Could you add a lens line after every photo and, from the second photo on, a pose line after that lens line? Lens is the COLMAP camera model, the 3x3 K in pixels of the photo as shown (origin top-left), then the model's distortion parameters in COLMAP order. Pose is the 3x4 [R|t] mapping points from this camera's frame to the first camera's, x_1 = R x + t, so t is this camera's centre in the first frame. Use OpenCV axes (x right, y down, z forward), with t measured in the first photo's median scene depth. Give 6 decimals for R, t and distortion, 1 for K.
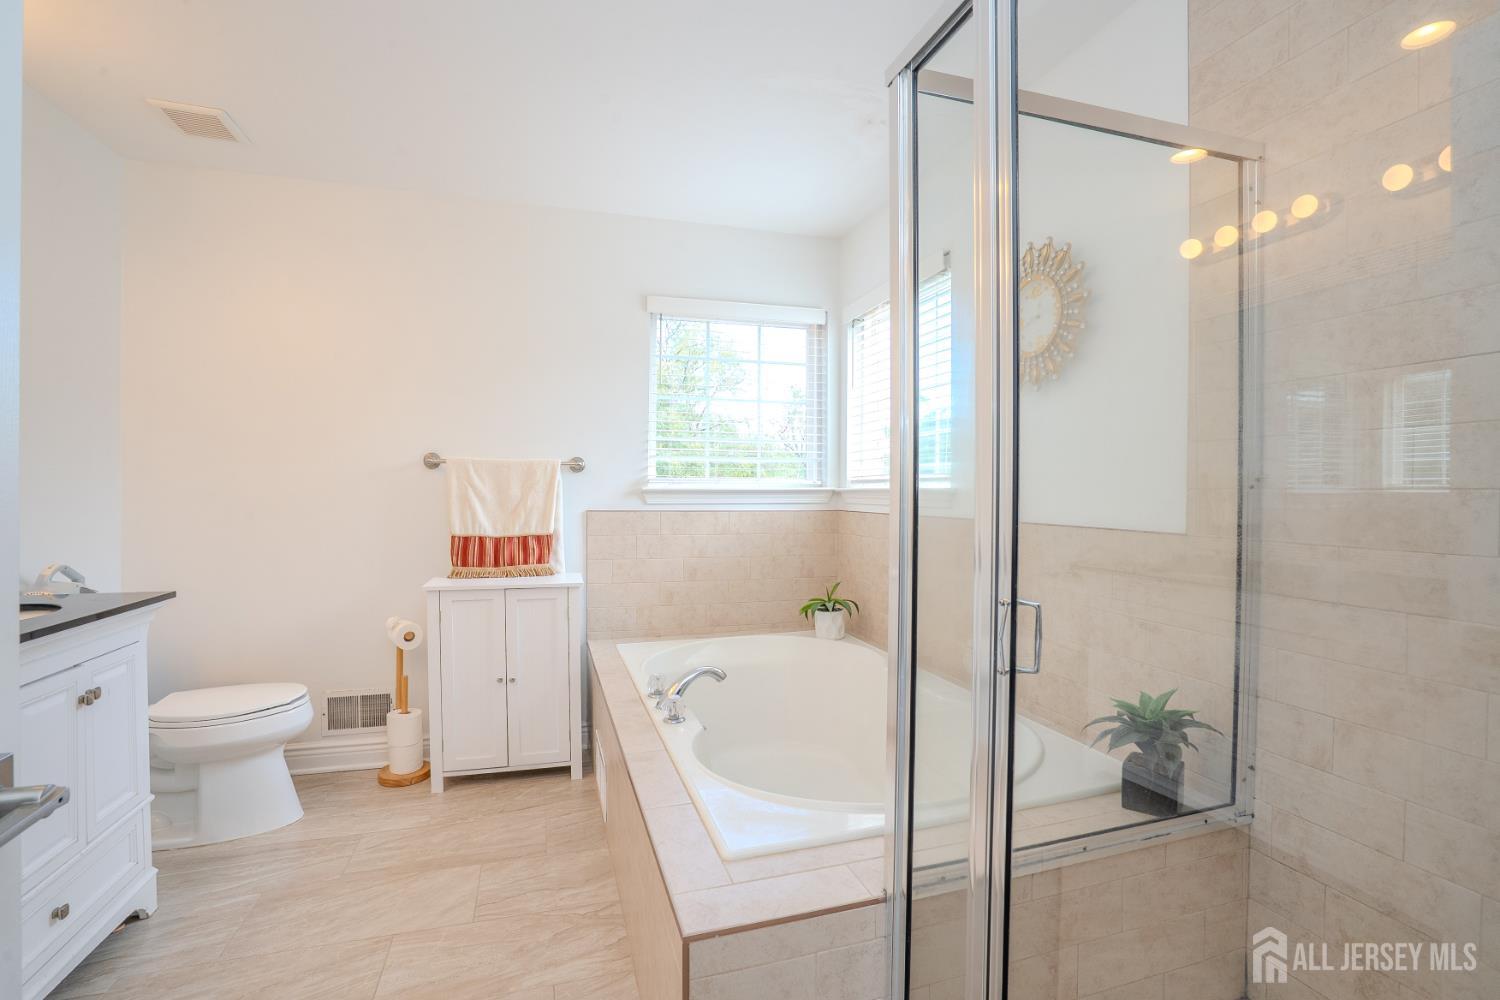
lens RADIAL K [[687.2, 0, 750.1], [0, 687.2, 509.9], [0, 0, 1]] dist [-0.048810, 0.011818]
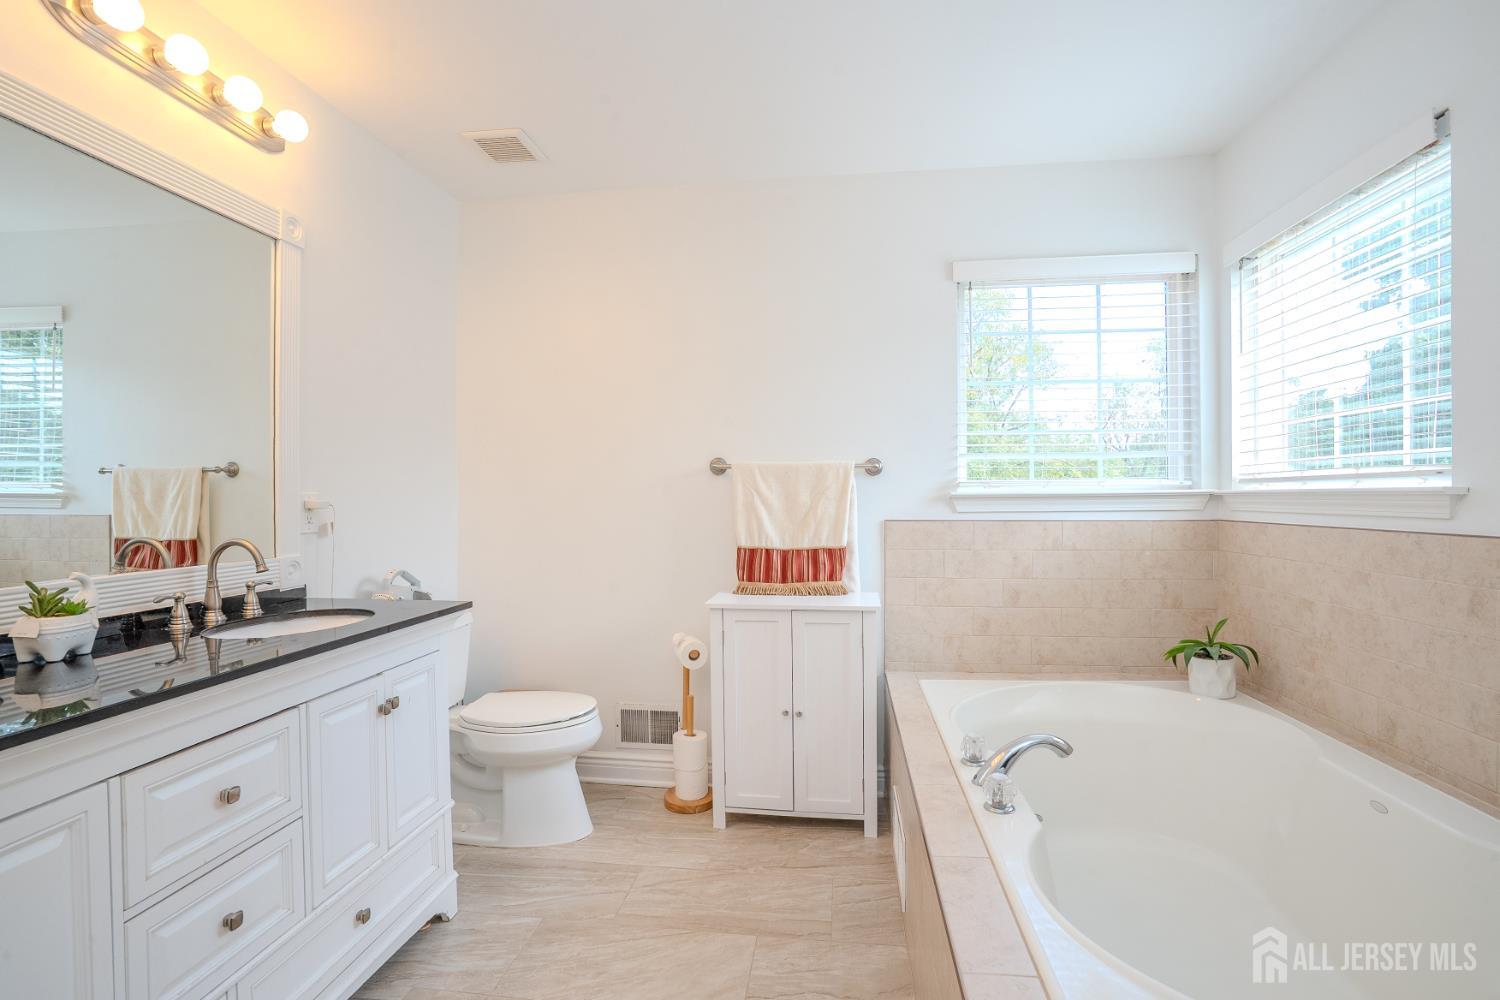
lens RADIAL K [[687.2, 0, 752.2], [0, 687.2, 501.3], [0, 0, 1]] dist [-0.048810, 0.011818]
pose [[0.910180, -0.007580, -0.414143, -0.037898], [-0.000323, 0.999819, -0.019009, -0.006745], [0.414212, 0.017436, 0.910013, 0.171334]]
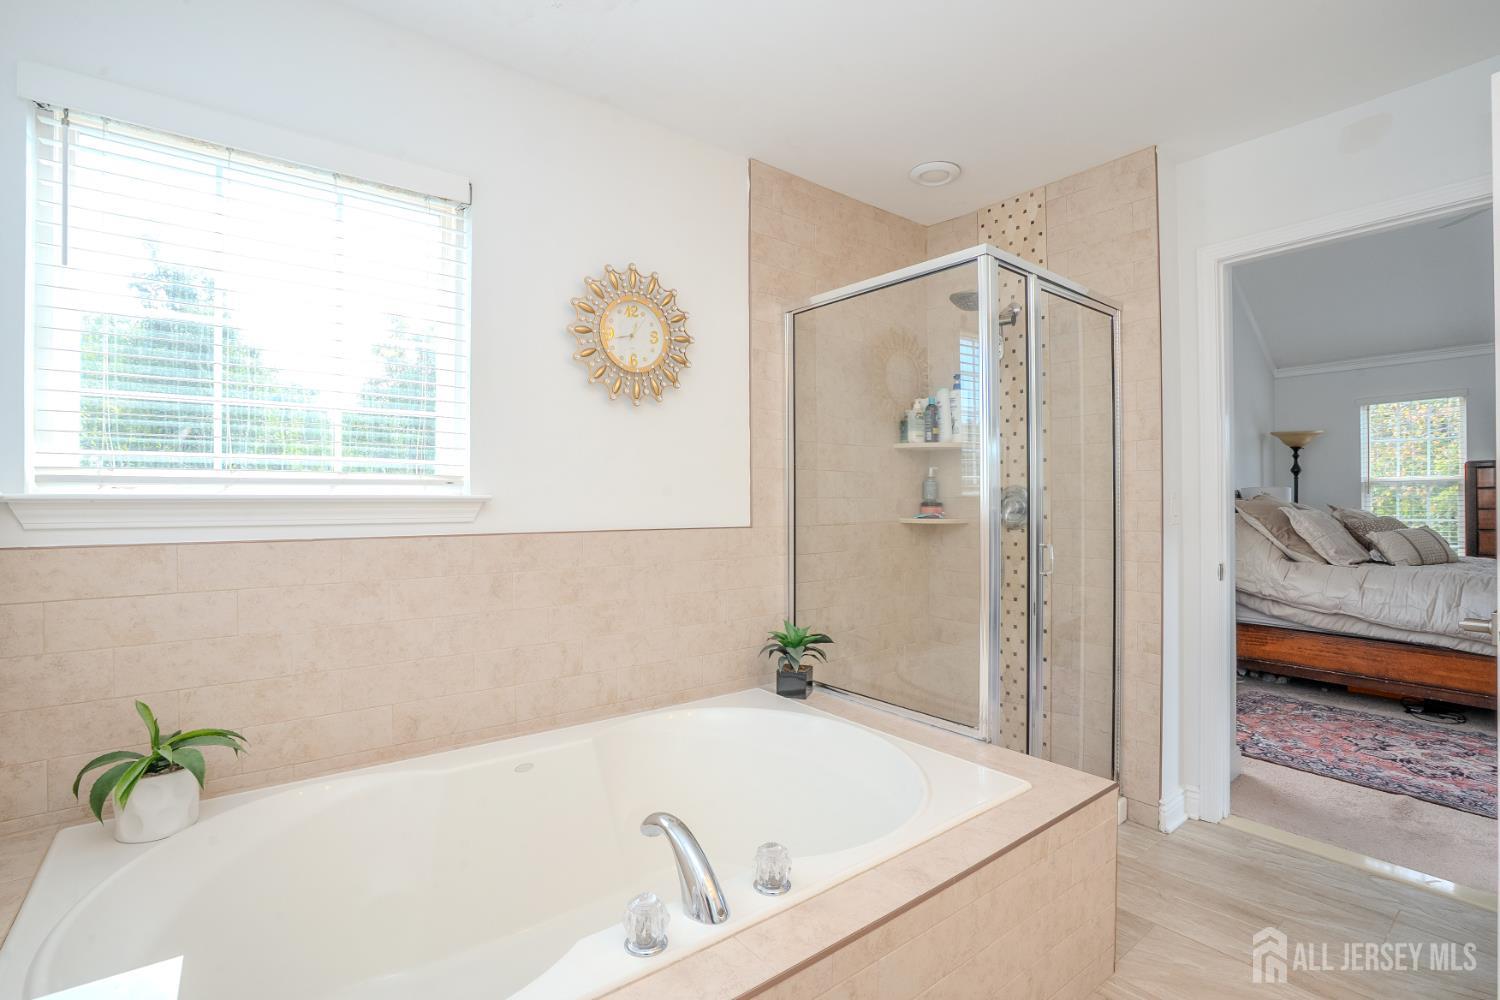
lens RADIAL K [[687.2, 0, 741.7], [0, 687.2, 507.1], [0, 0, 1]] dist [-0.048810, 0.011818]
pose [[-0.355155, -0.005617, 0.934791, -0.499007], [0.032552, 0.999301, 0.018372, -0.021345], [-0.934241, 0.036954, -0.354724, 0.945724]]
